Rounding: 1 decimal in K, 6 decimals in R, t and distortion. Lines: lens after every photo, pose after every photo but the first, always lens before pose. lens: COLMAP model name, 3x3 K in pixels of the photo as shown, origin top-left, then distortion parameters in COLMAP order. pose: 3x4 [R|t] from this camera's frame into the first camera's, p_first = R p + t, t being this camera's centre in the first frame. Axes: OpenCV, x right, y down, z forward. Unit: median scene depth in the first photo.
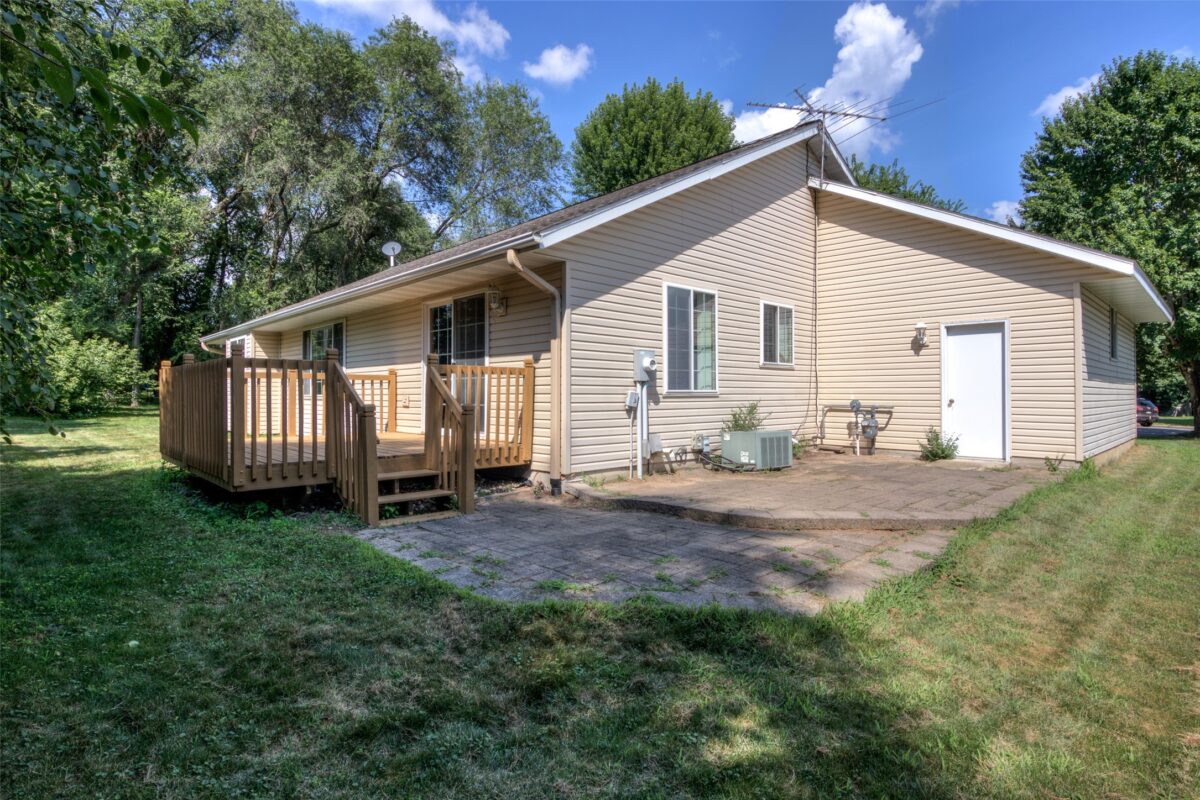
lens RADIAL K [[614.5, 0, 597.9], [0, 614.5, 392.0], [0, 0, 1]] dist [-0.022853, -0.001553]
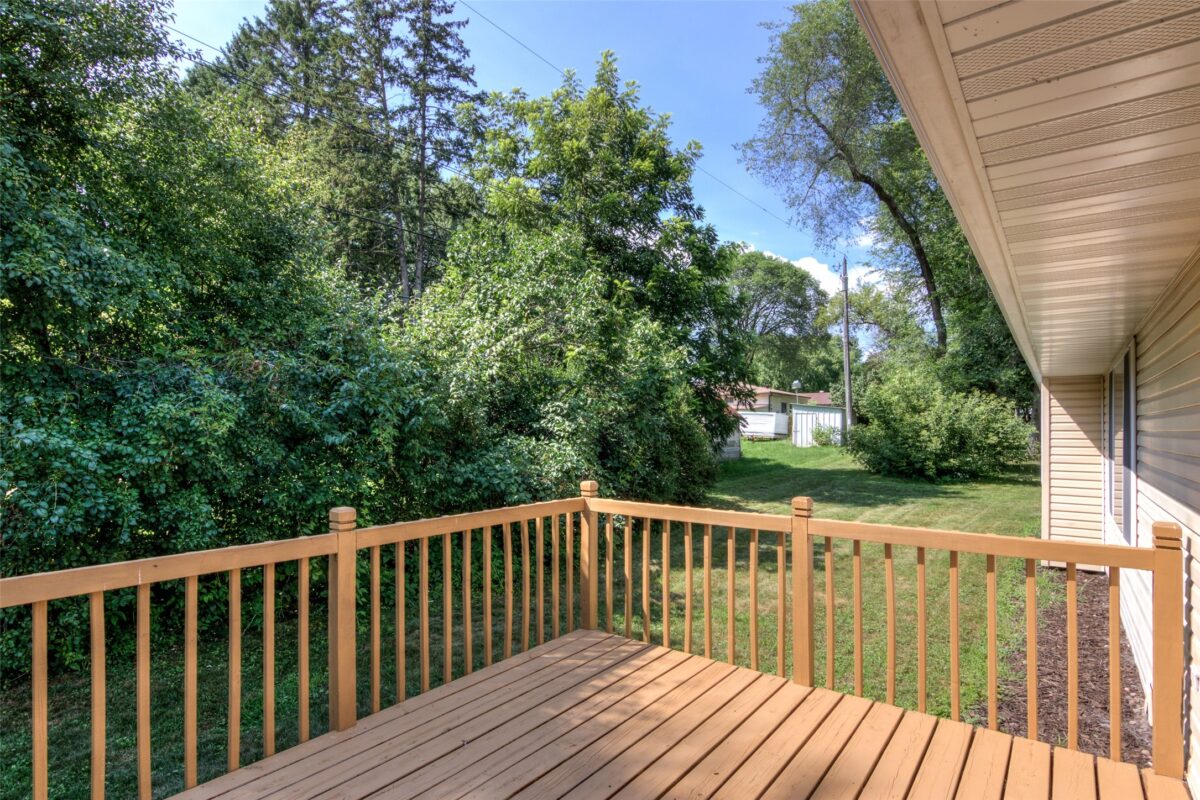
lens RADIAL K [[614.5, 0, 589.3], [0, 614.5, 423.5], [0, 0, 1]] dist [-0.022853, -0.001553]
pose [[0.162422, -0.004458, -0.986711, -0.150809], [-0.004086, 0.999978, -0.005191, -0.089567], [0.986713, 0.004874, 0.162400, 0.819164]]
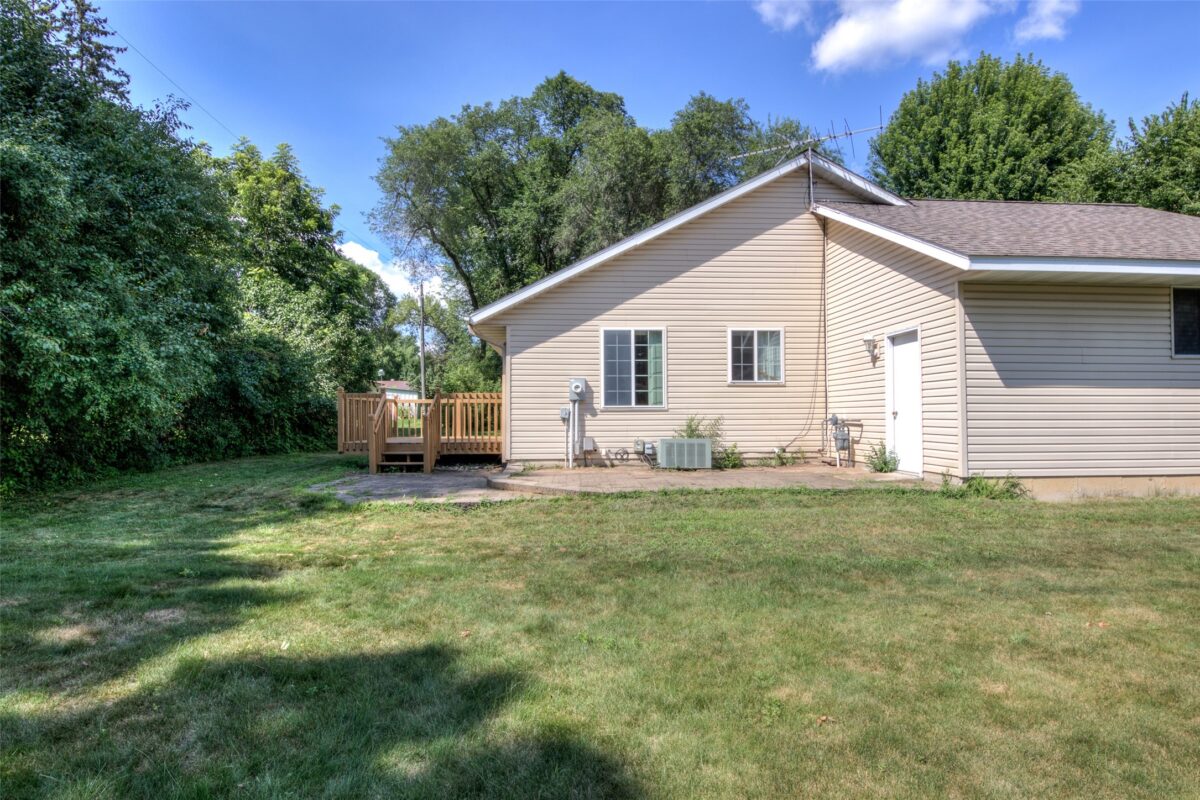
lens RADIAL K [[614.5, 0, 596.1], [0, 614.5, 410.7], [0, 0, 1]] dist [-0.022853, -0.001553]
pose [[0.765079, -0.011009, -0.643842, 0.898347], [0.005540, 0.999929, -0.010515, 0.019878], [0.643912, 0.004478, 0.765086, -0.055373]]
